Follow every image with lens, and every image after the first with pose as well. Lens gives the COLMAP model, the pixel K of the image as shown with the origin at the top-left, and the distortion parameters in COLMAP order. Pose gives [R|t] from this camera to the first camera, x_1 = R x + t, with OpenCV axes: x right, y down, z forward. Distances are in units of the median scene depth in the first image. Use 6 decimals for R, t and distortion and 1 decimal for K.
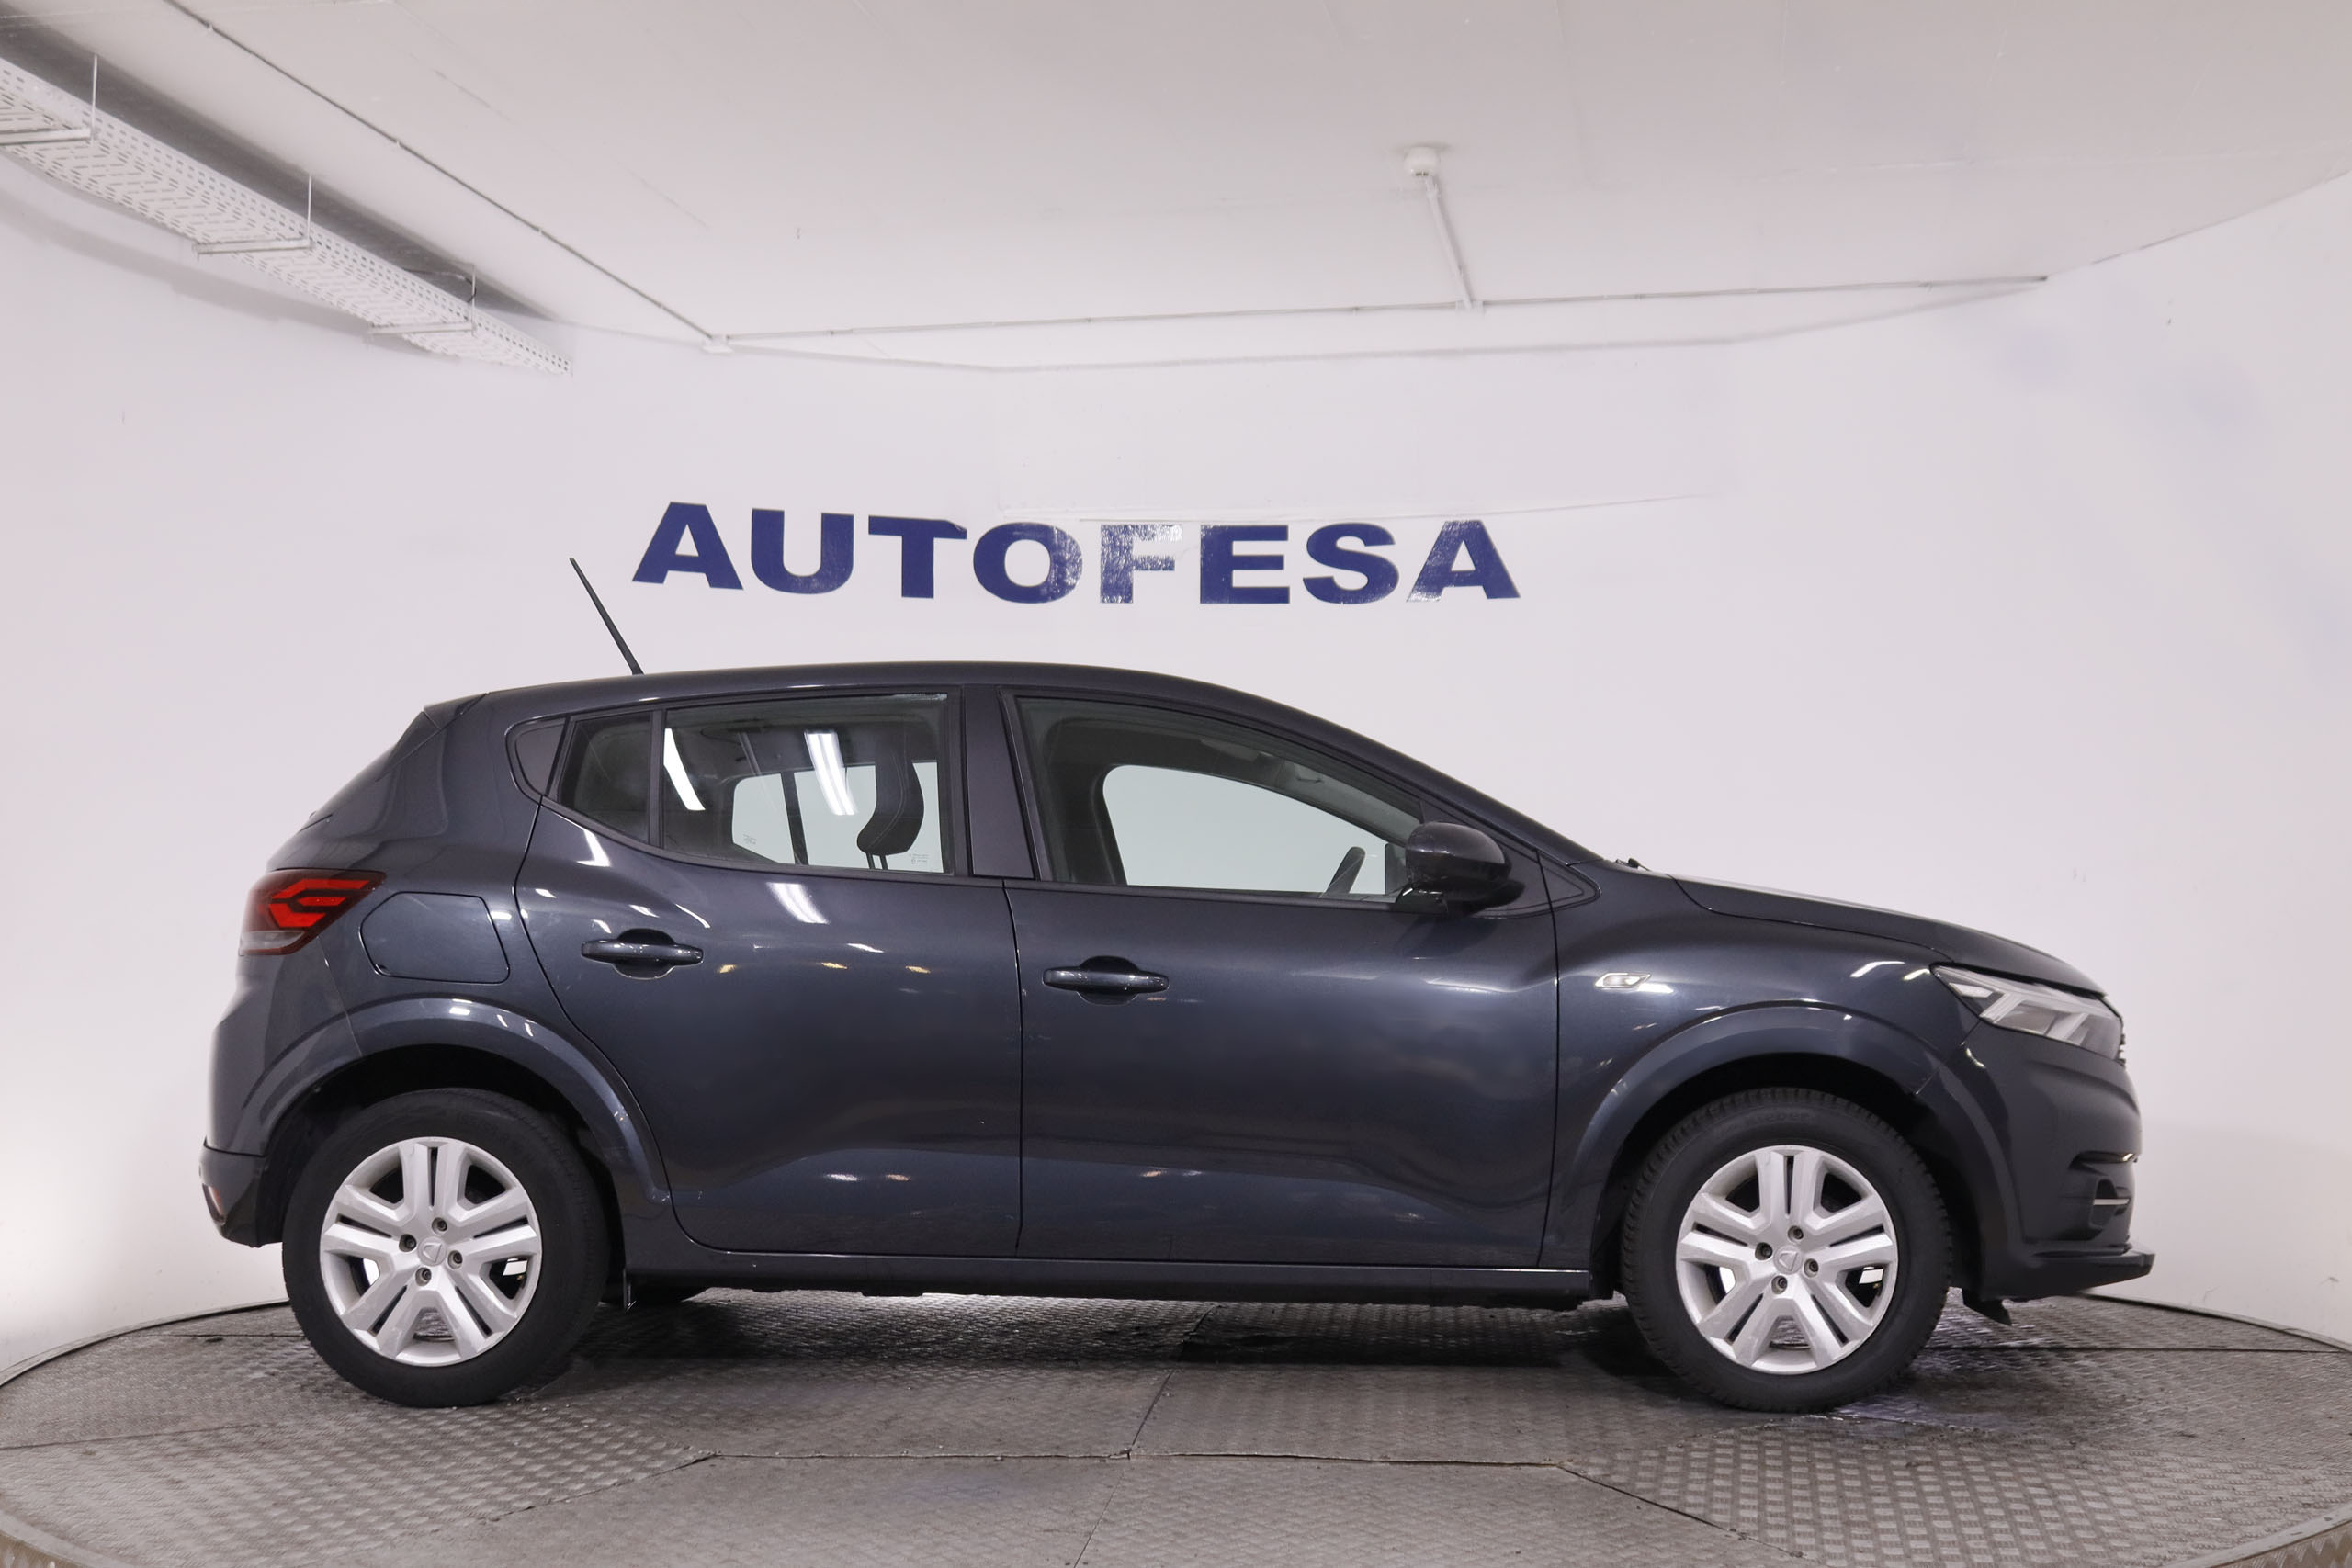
lens RADIAL K [[2611.7, 0, 1140.2], [0, 2611.7, 769.6], [0, 0, 1]] dist [-0.103123, 0.000000]
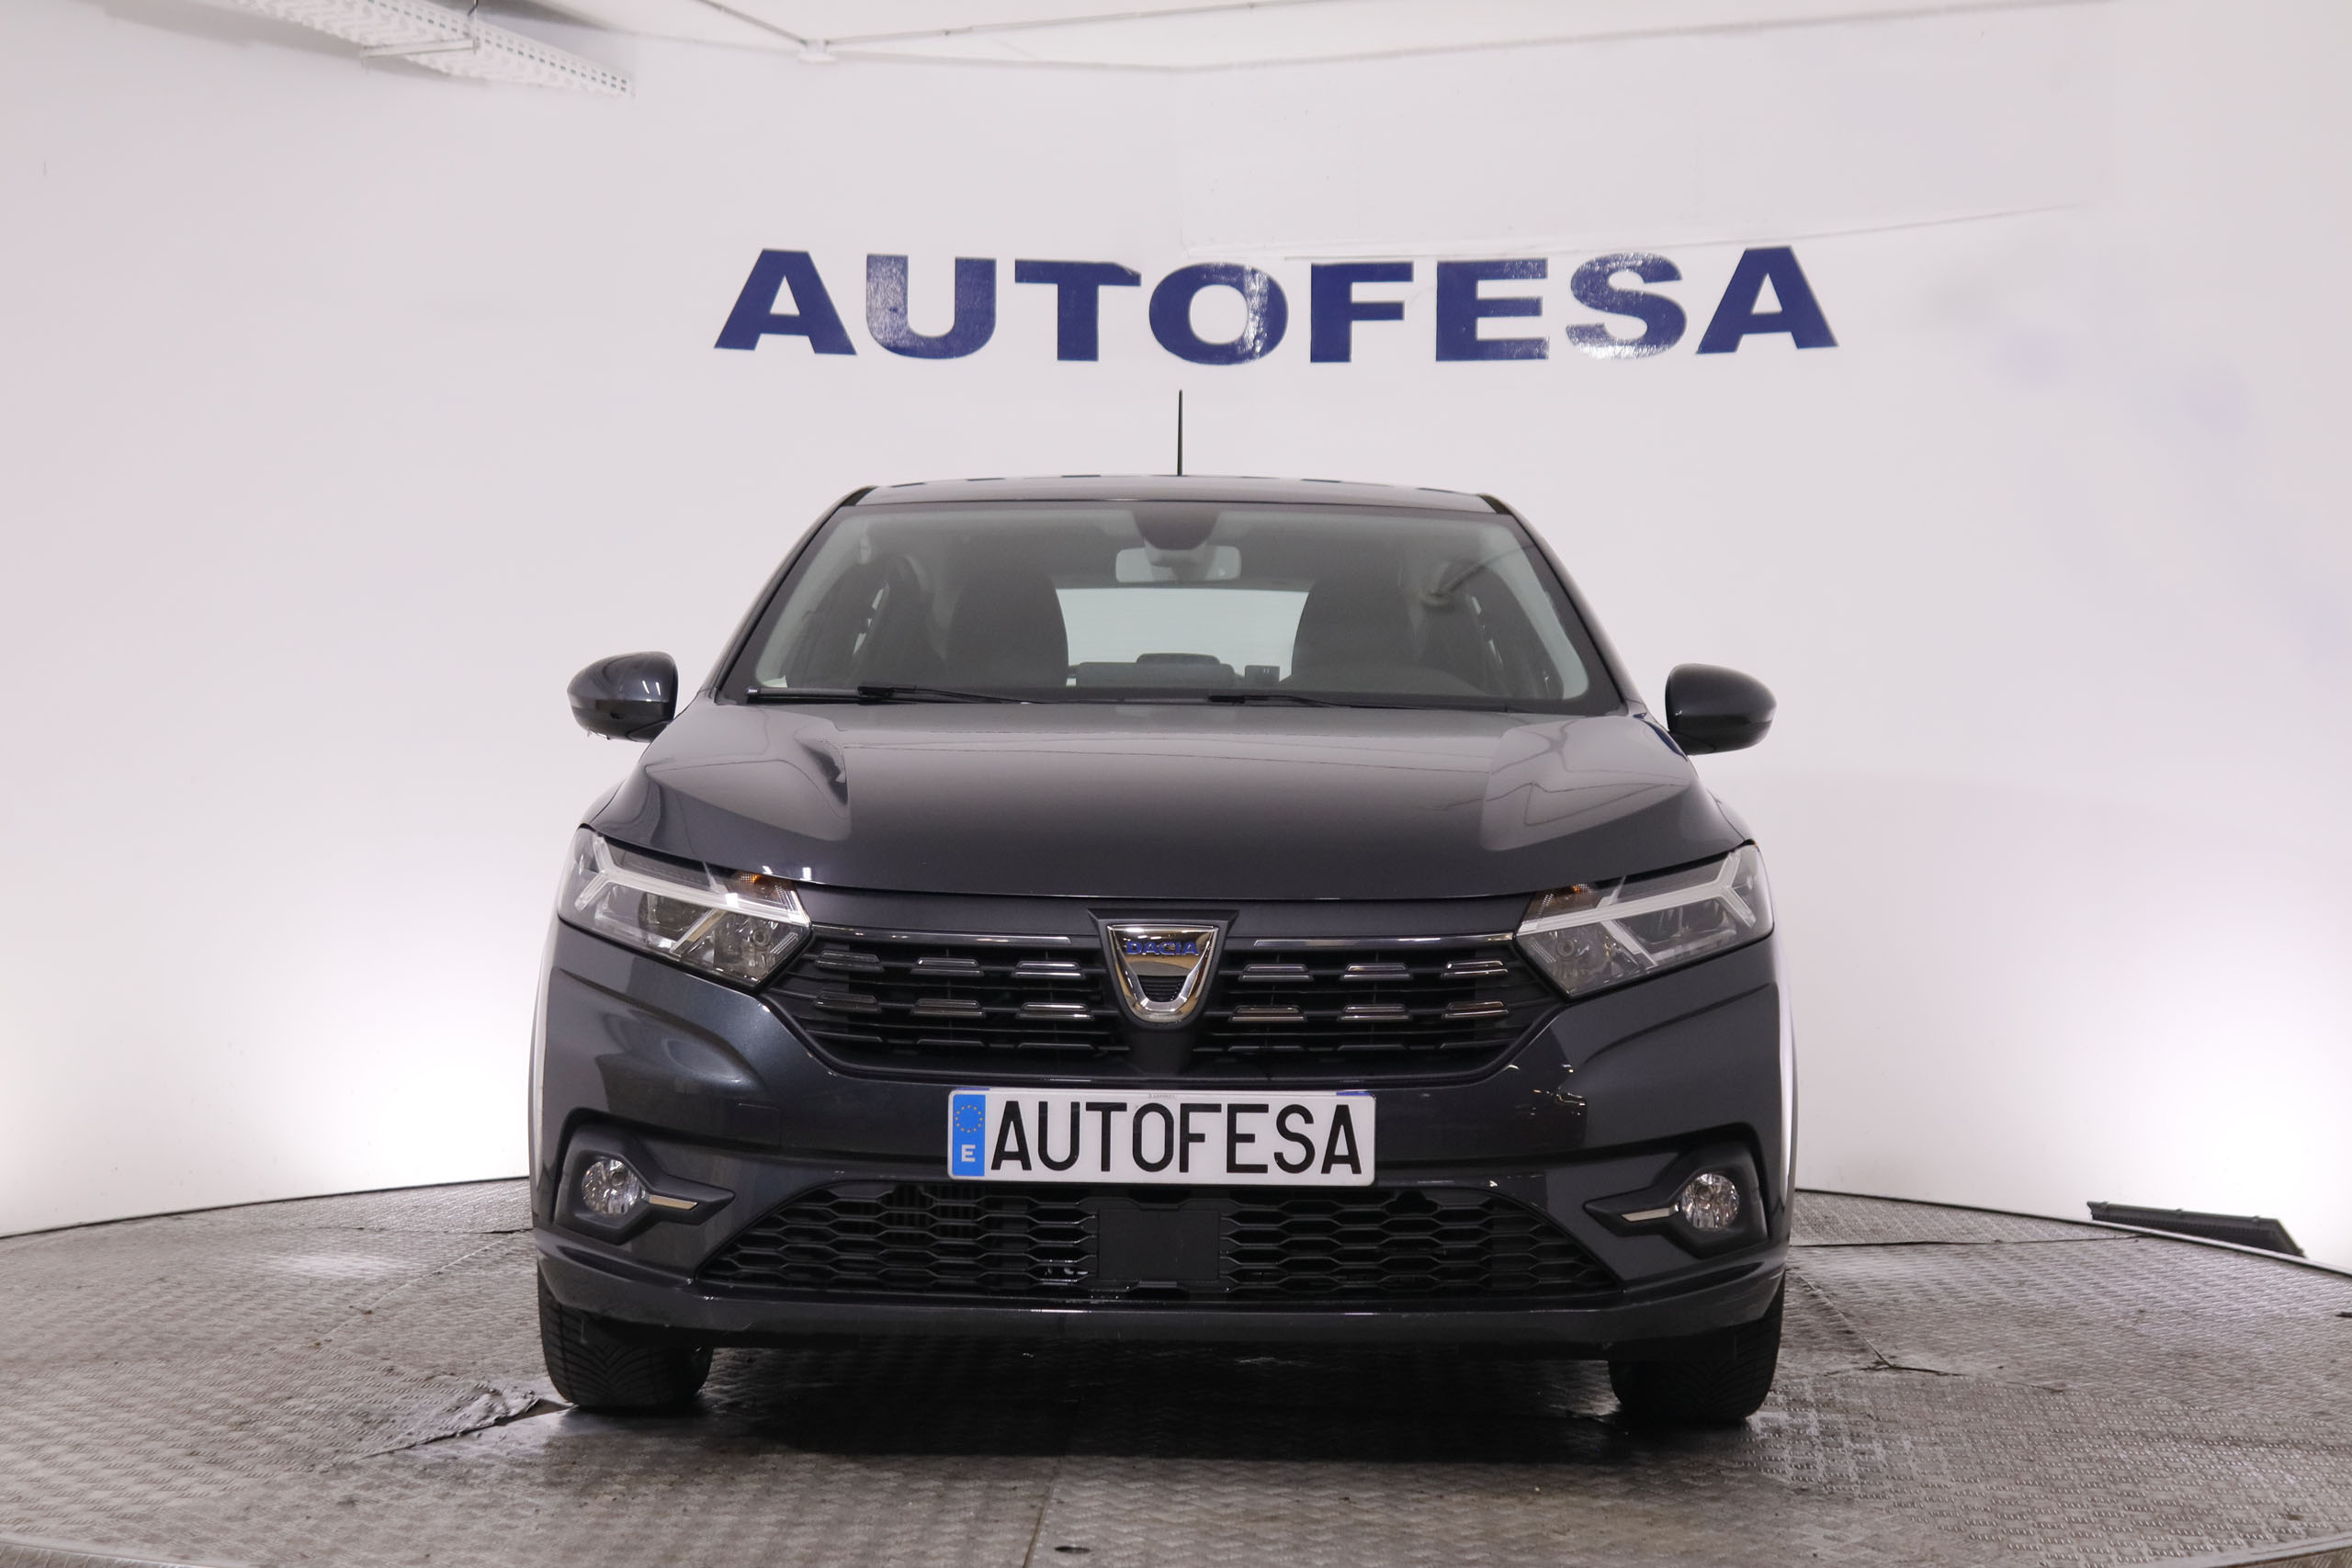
lens RADIAL K [[3406.9, 0, 1242.0], [0, 3406.9, 800.9], [0, 0, 1]] dist [-0.049303, 0.000000]
pose [[0.981073, 0.006591, -0.193525, 0.173291], [0.007120, 0.997517, 0.070071, -0.003901], [0.193506, -0.070123, 0.978590, -0.026649]]
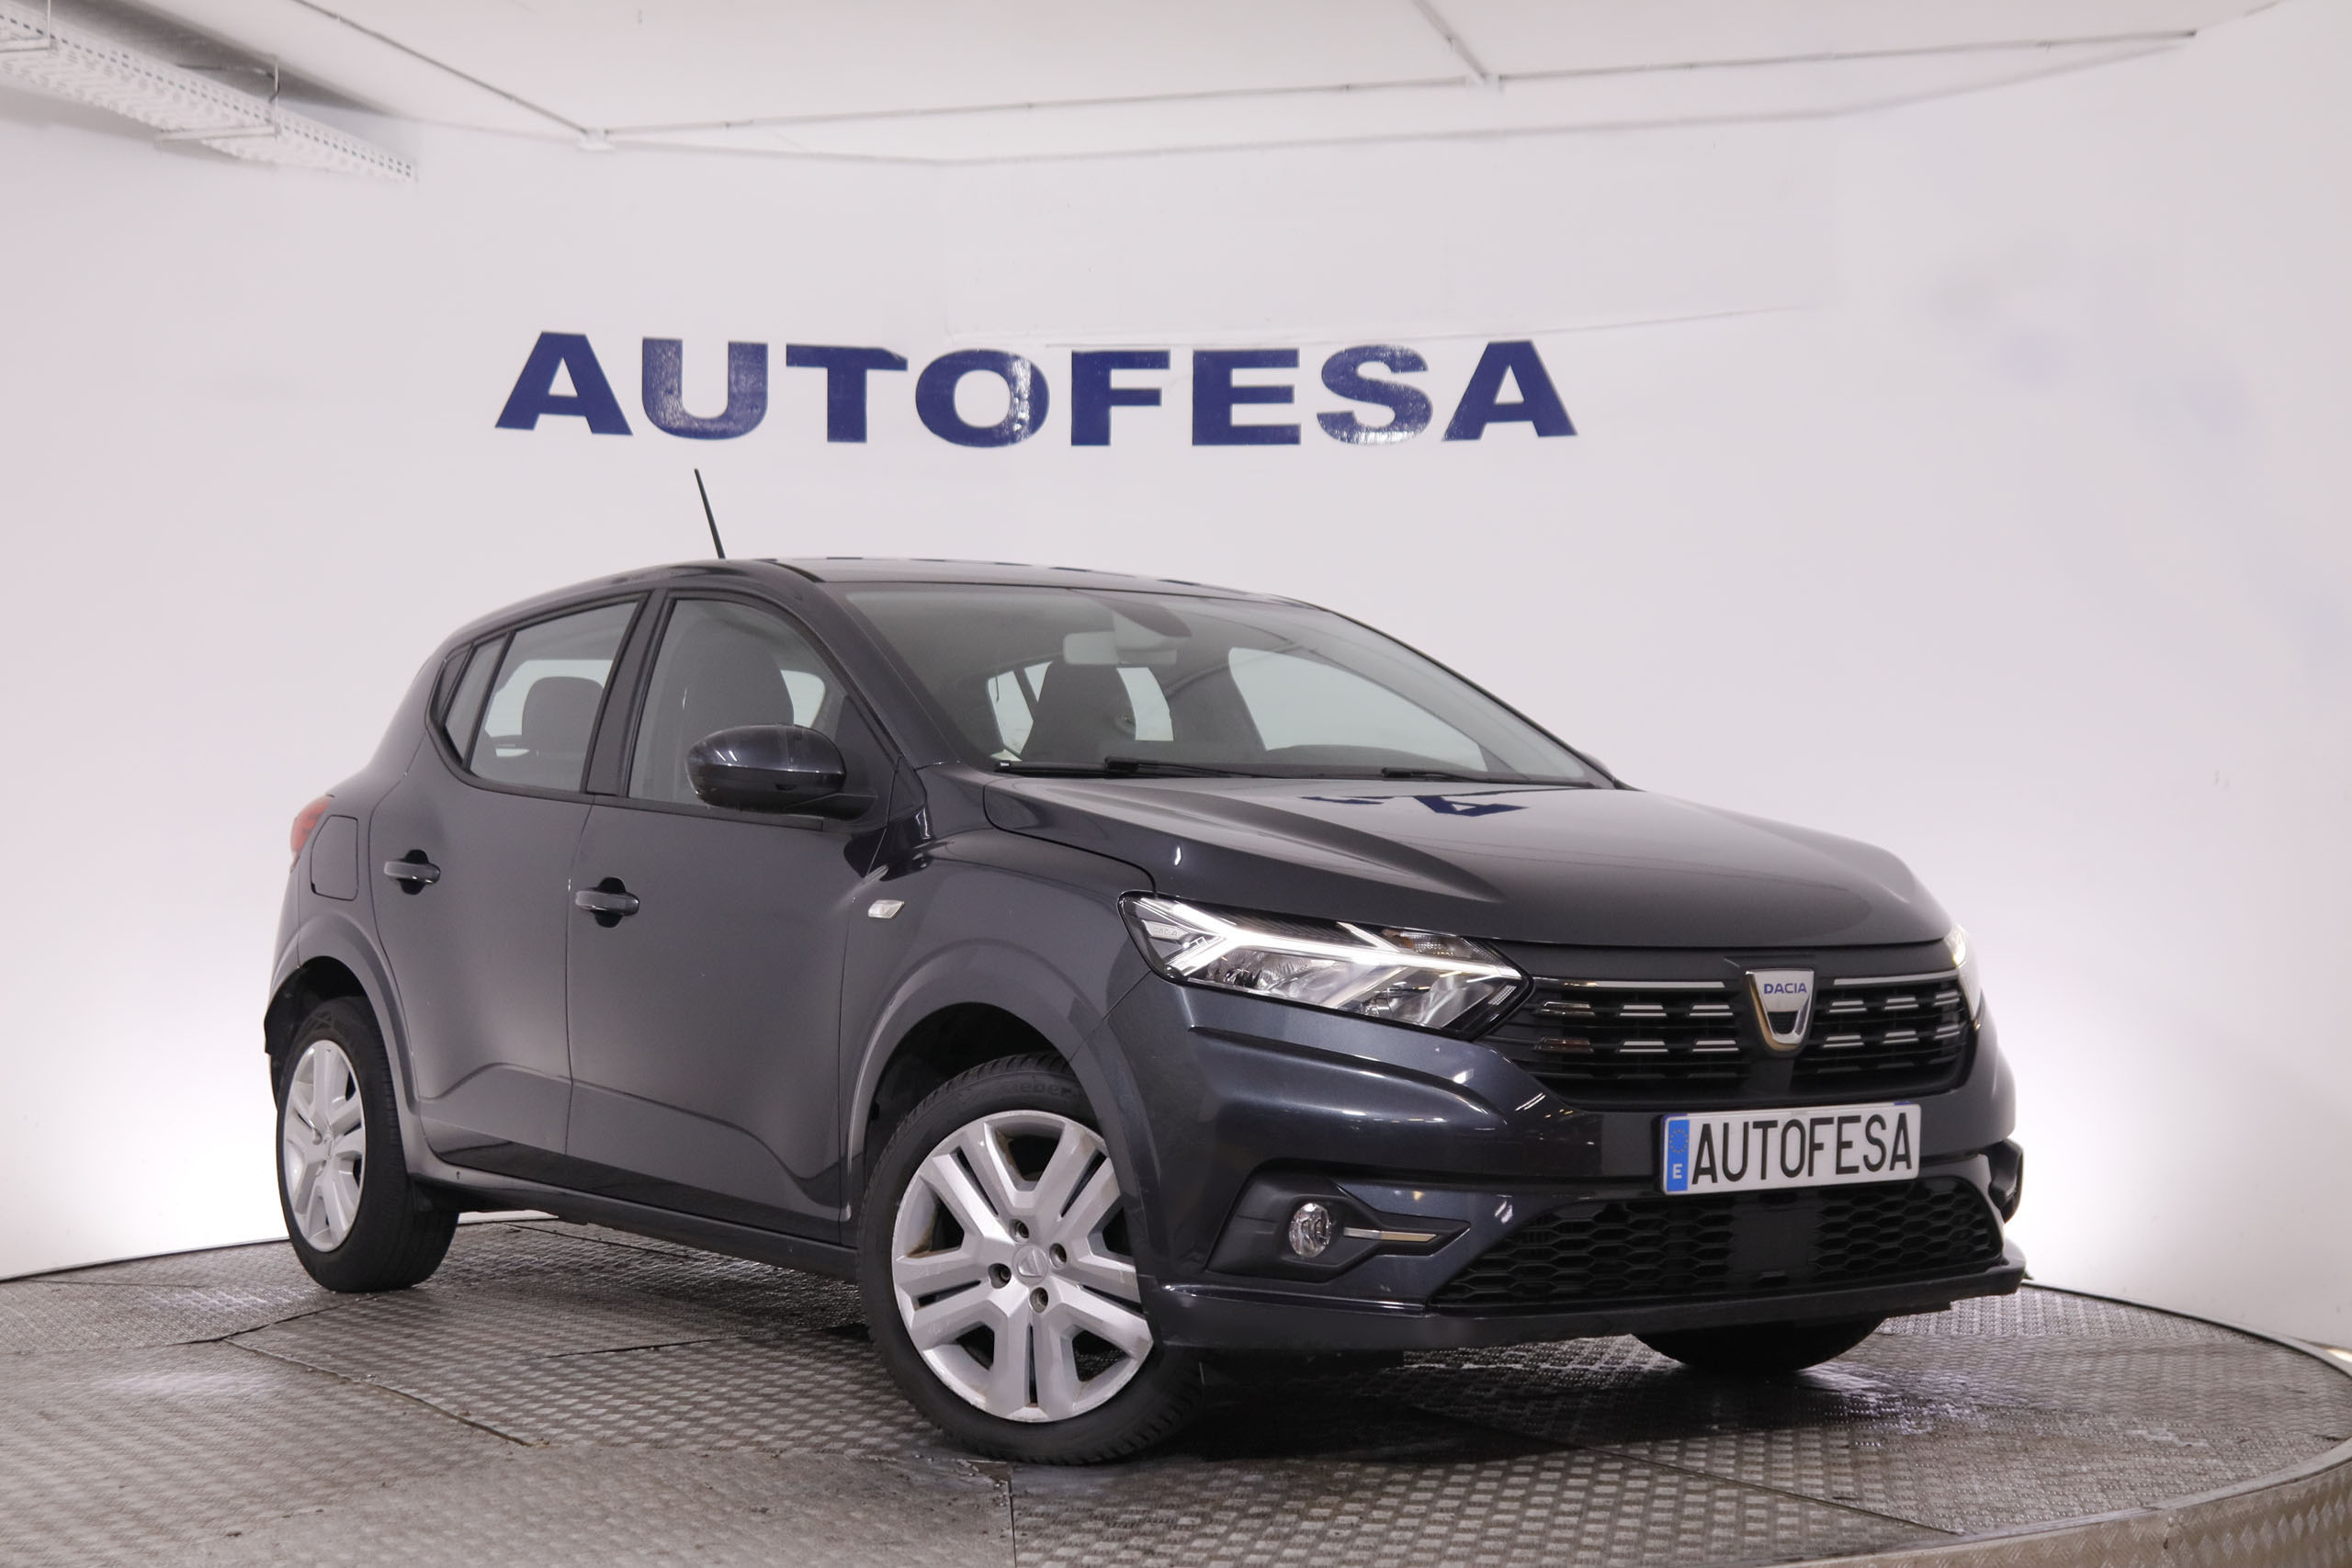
lens RADIAL K [[3406.9, 0, 1197.0], [0, 3406.9, 774.4], [0, 0, 1]] dist [-0.049303, 0.000000]
pose [[0.996745, -0.001333, -0.080605, 0.116274], [0.004886, 0.999024, 0.043896, -0.007643], [0.080468, -0.044147, 0.995779, -0.076126]]
